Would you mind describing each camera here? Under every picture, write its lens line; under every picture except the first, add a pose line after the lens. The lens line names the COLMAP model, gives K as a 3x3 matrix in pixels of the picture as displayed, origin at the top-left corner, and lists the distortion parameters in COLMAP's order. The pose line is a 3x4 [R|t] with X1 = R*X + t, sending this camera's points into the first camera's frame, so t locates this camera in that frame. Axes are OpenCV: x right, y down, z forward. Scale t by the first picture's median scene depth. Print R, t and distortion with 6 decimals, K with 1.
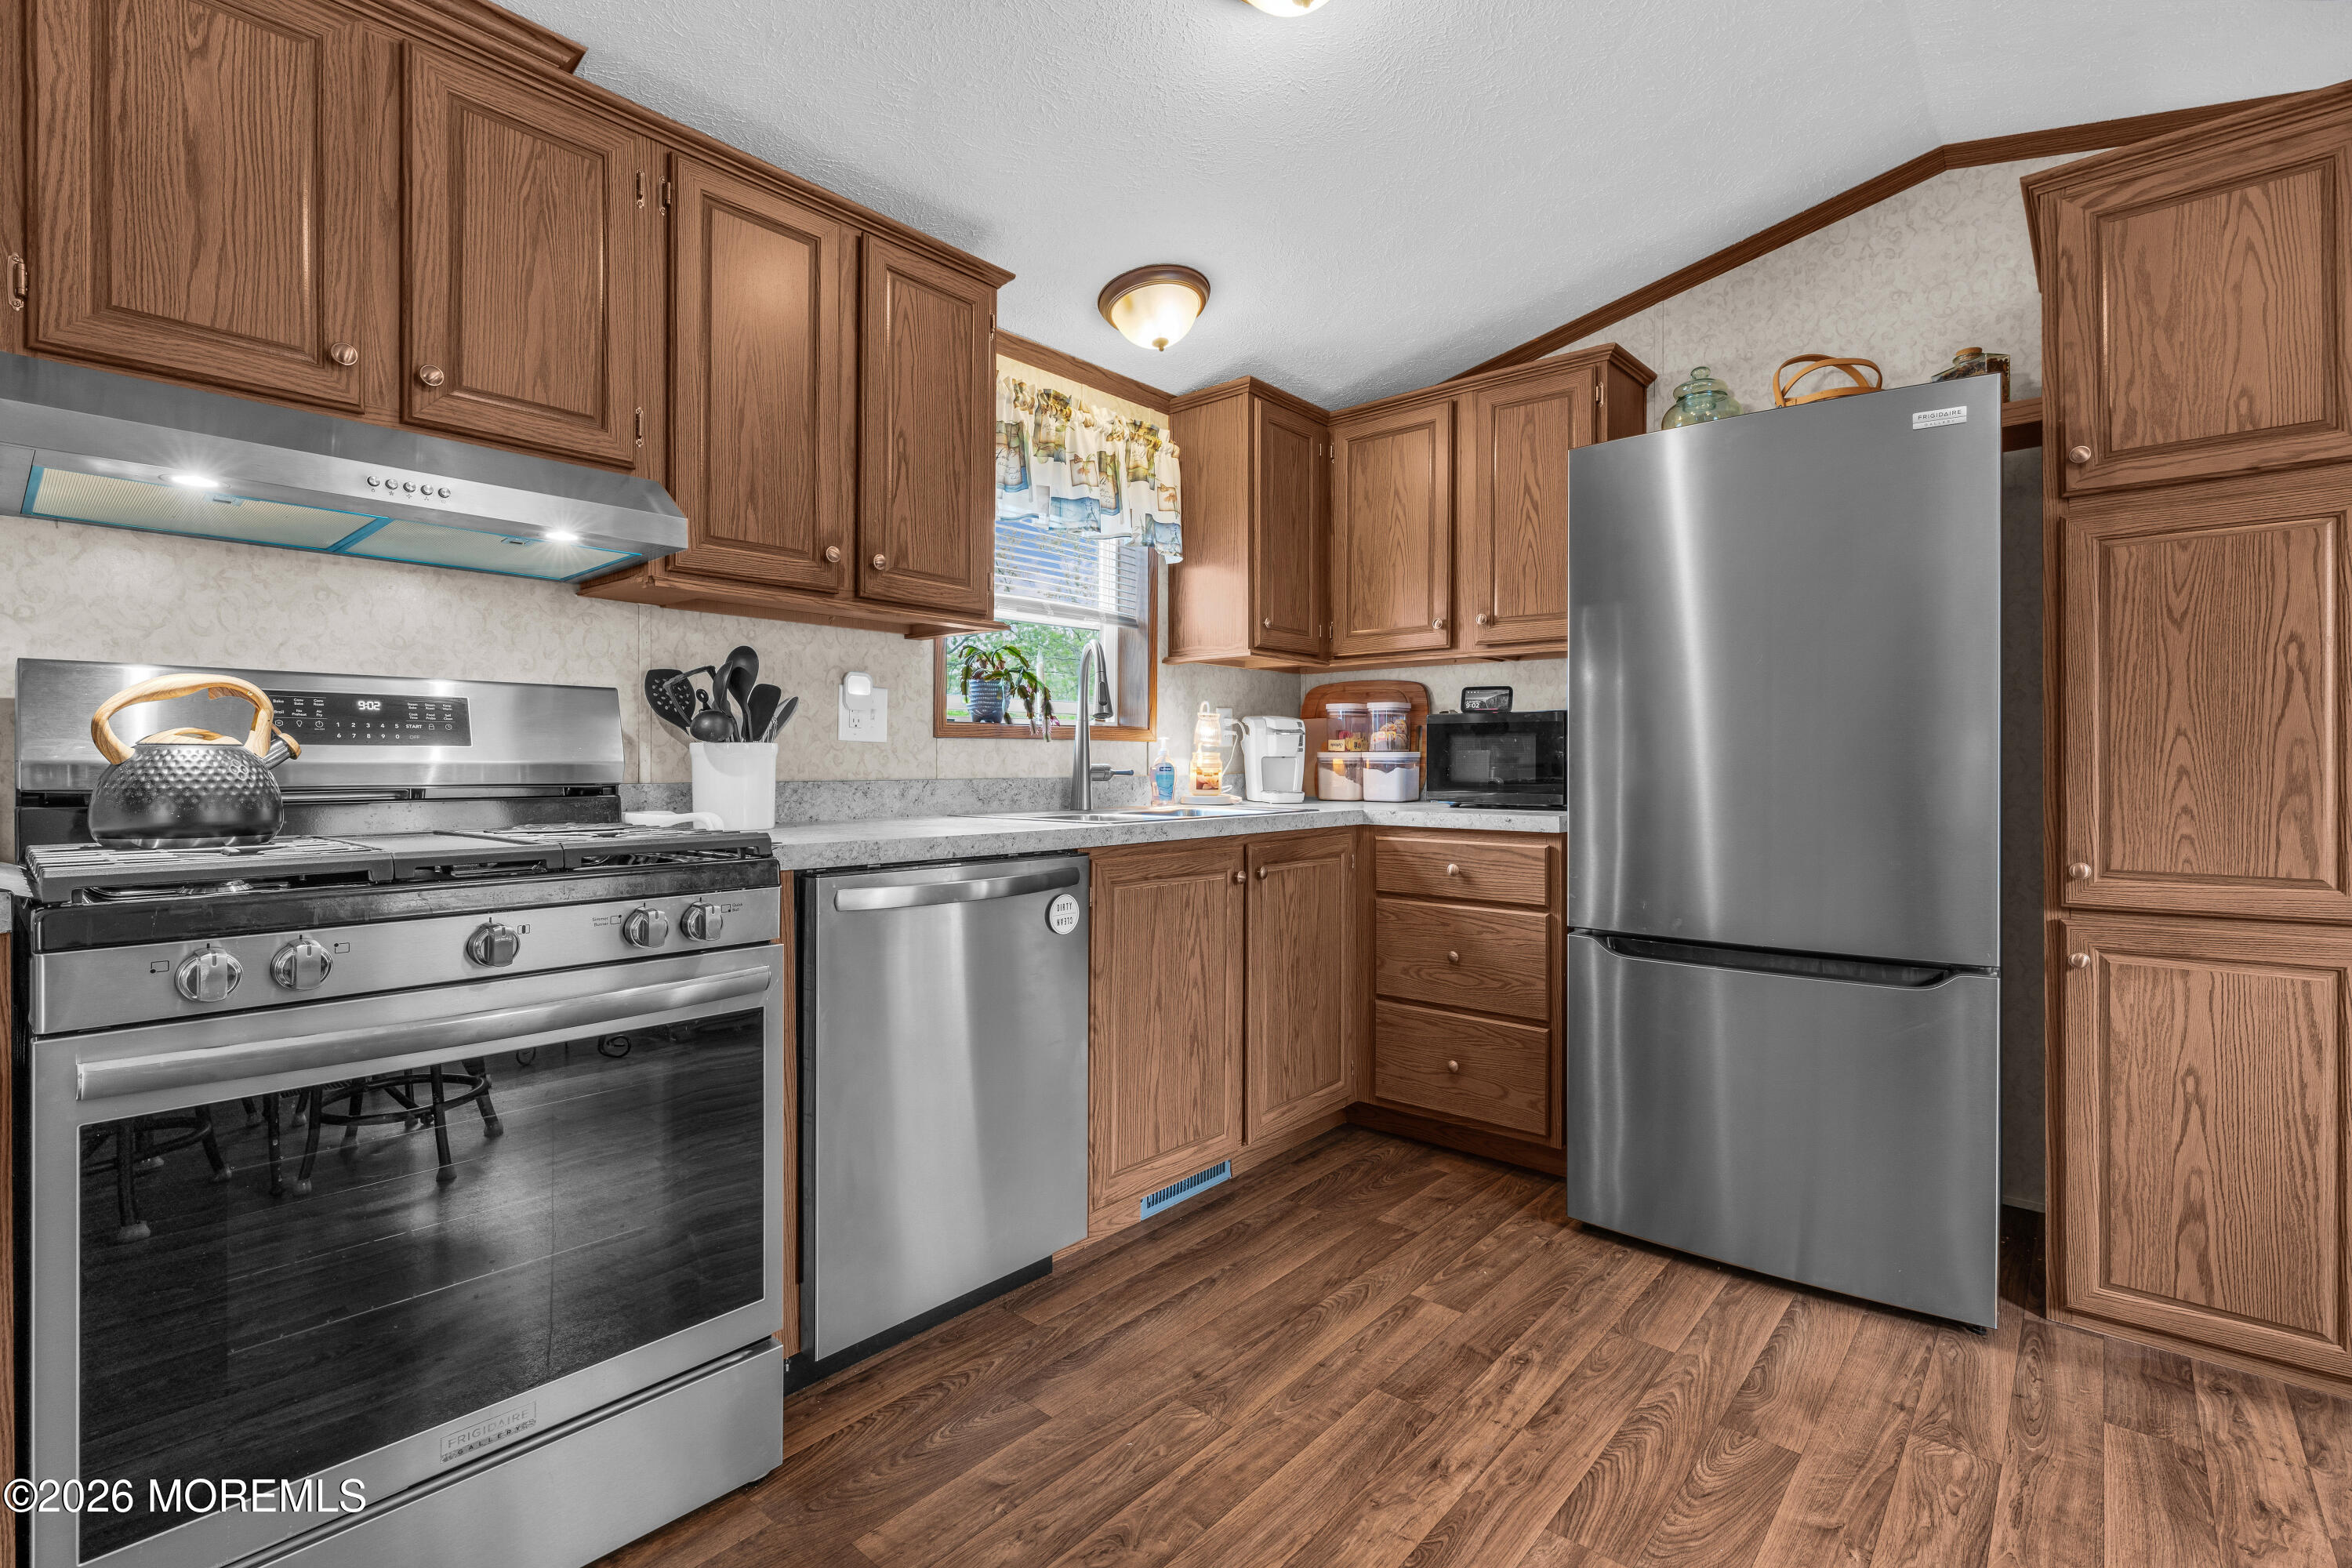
lens RADIAL K [[1070.0, 0, 1169.6], [0, 1070.0, 763.8], [0, 0, 1]] dist [-0.000690, -0.000388]
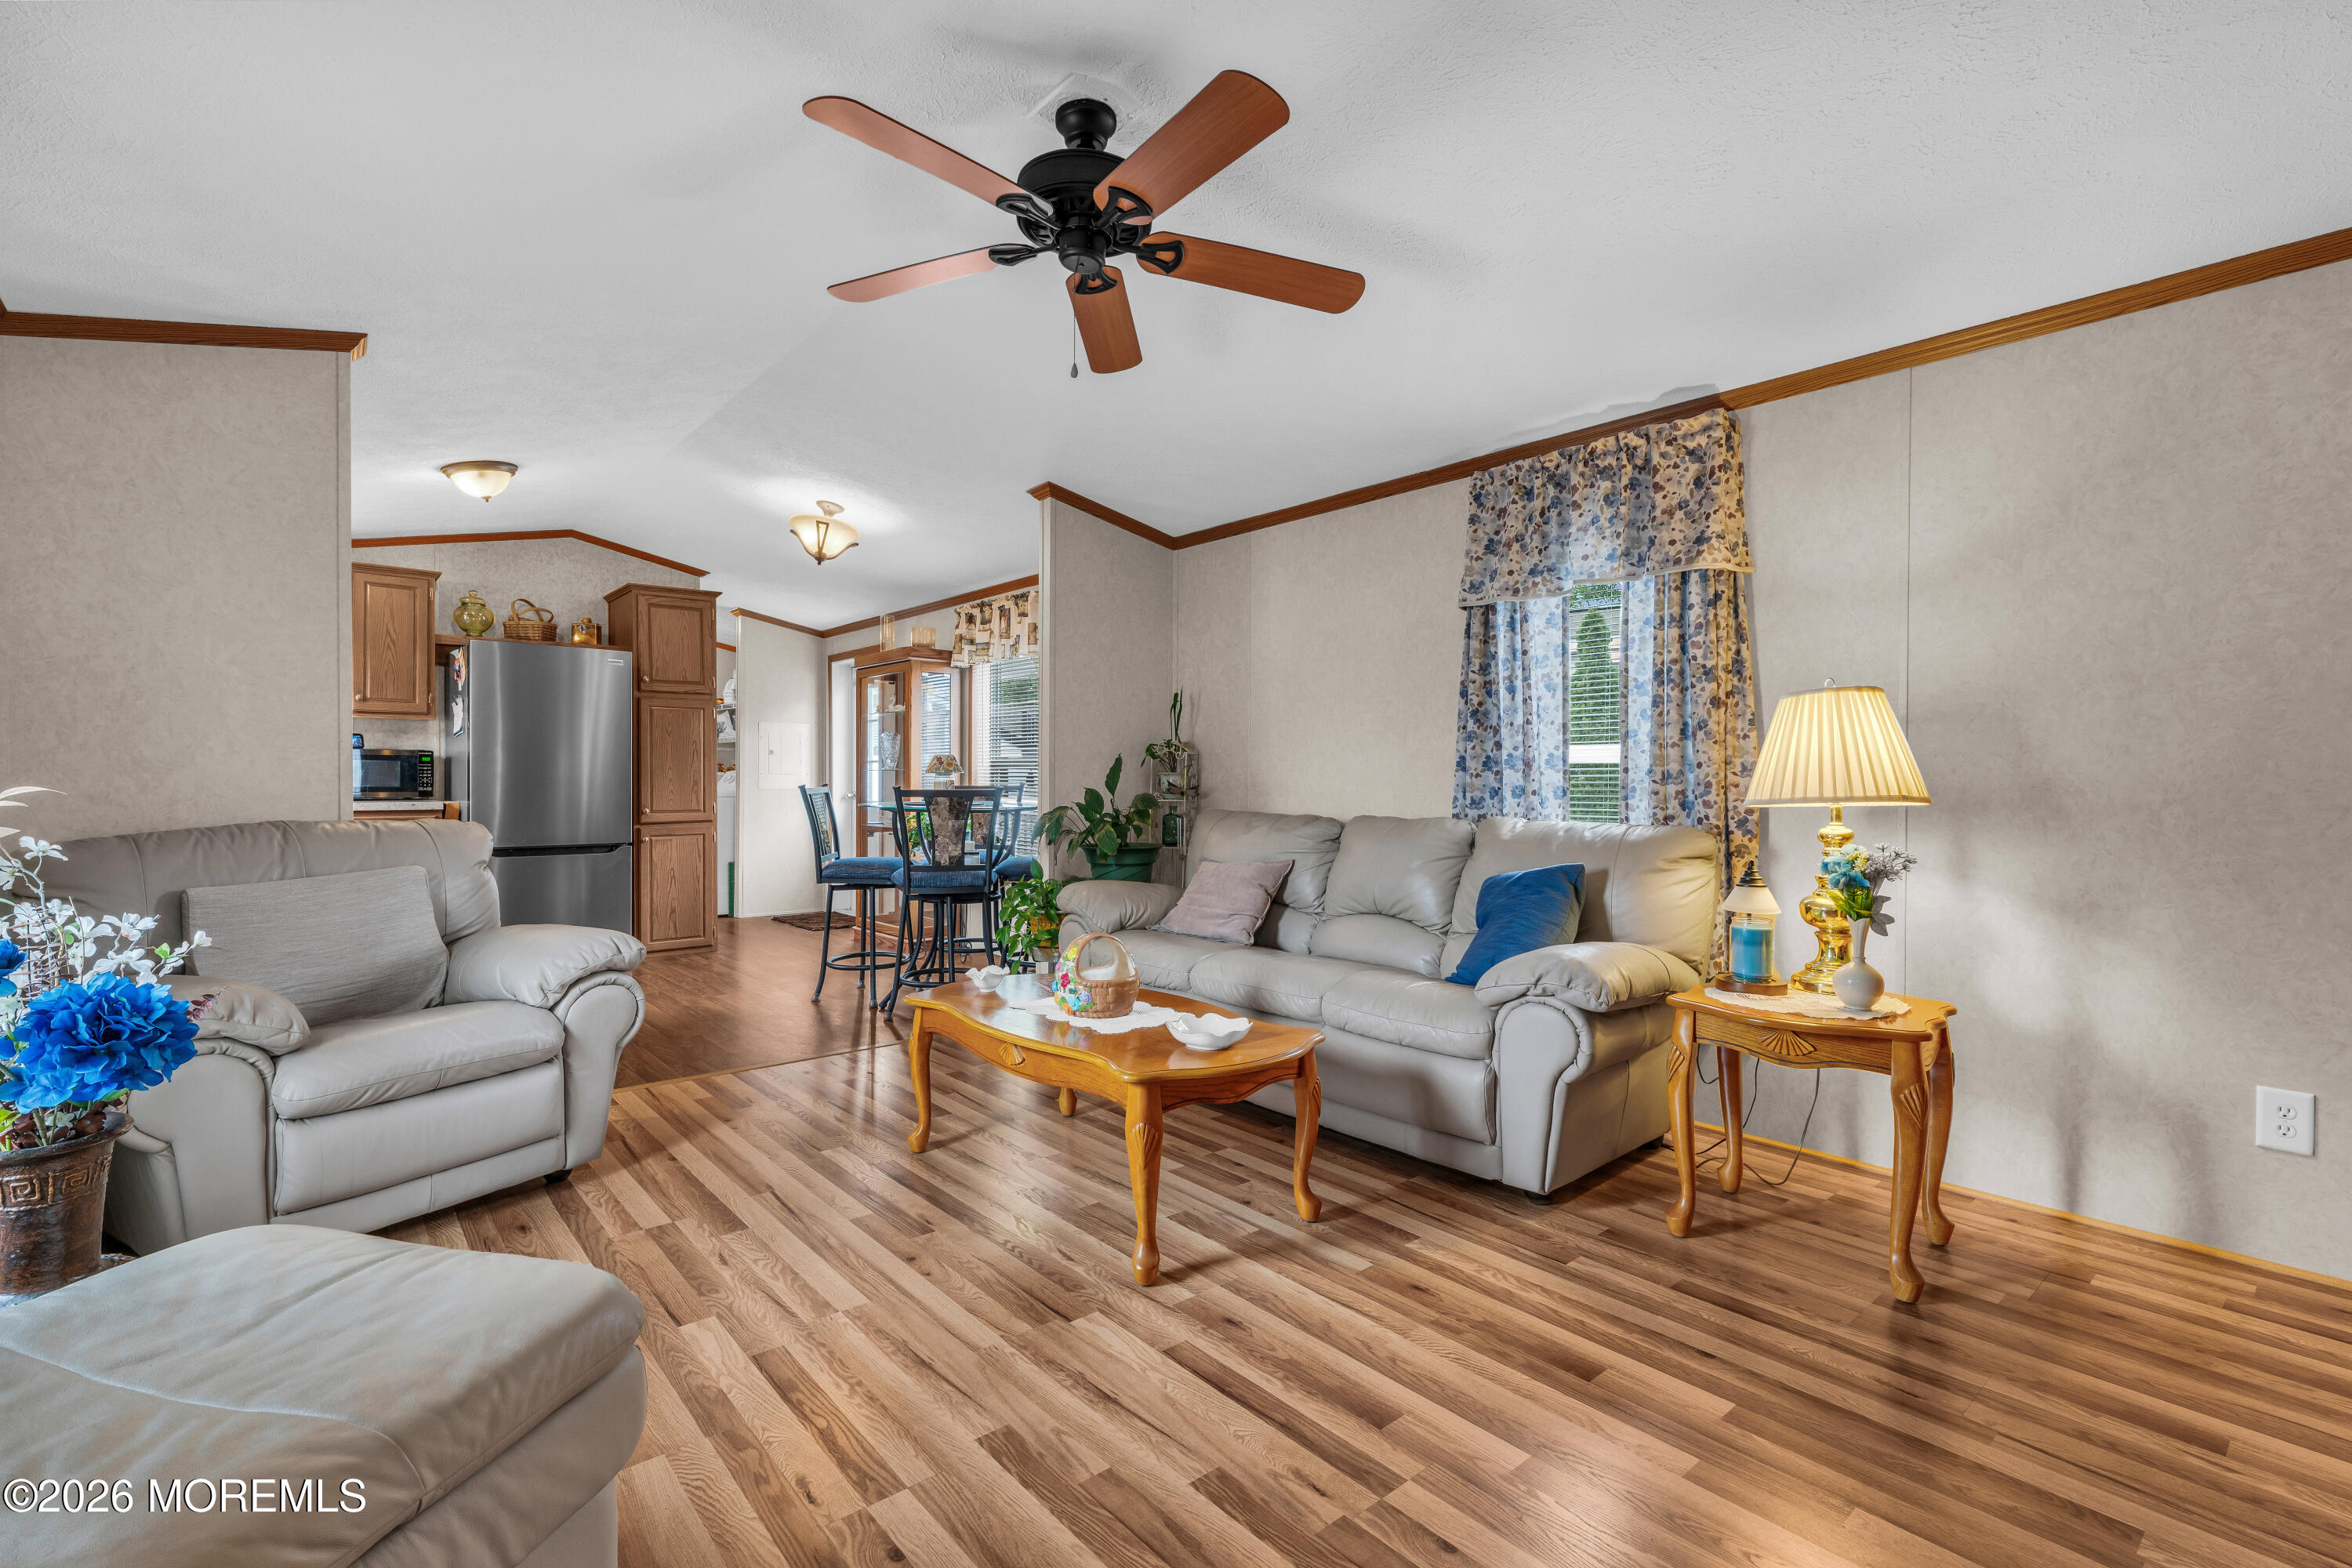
lens RADIAL K [[1070.0, 0, 1180.3], [0, 1070.0, 783.3], [0, 0, 1]] dist [-0.000690, -0.000388]
pose [[0.146674, -0.005623, 0.989169, -1.808904], [-0.002137, 0.999980, 0.006002, -0.003472], [-0.989183, -0.002994, 0.146659, -0.906609]]
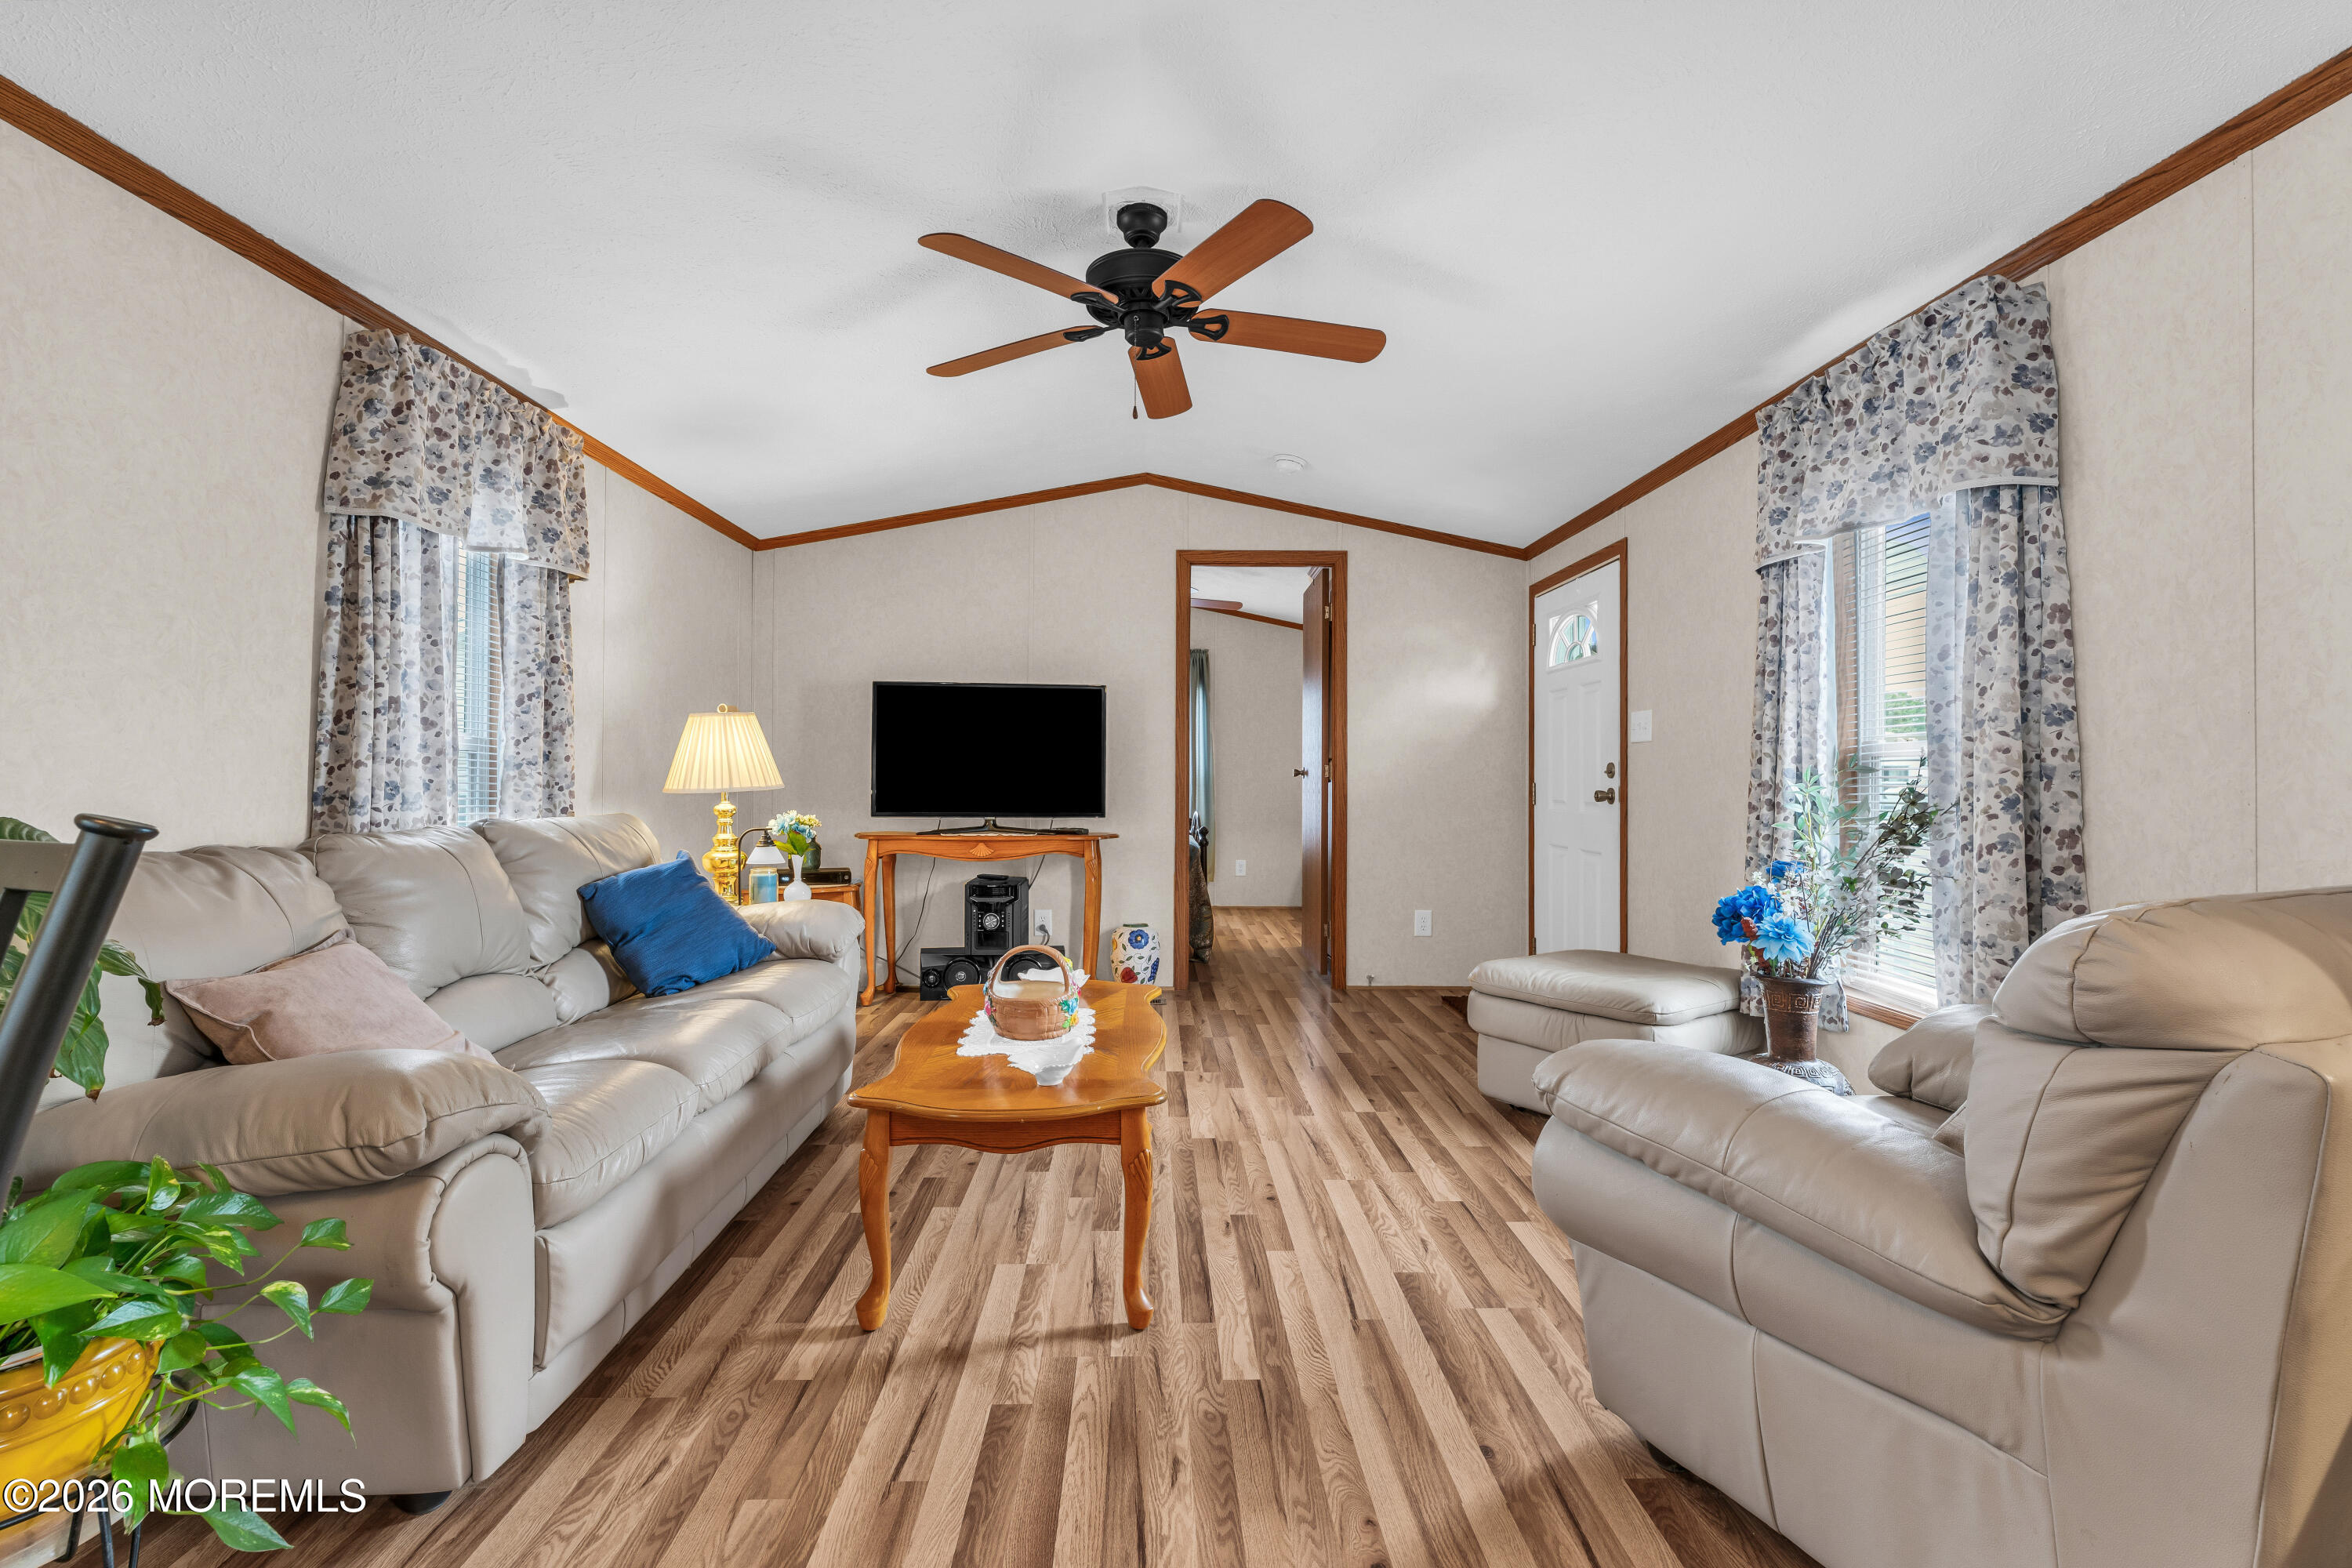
lens RADIAL K [[1070.0, 0, 1175.9], [0, 1070.0, 770.2], [0, 0, 1]] dist [-0.000690, -0.000388]
pose [[-0.733226, -0.008098, -0.679936, 0.081238], [-0.005174, 0.999967, -0.006330, 0.000678], [0.679965, -0.001124, -0.733244, 0.310511]]
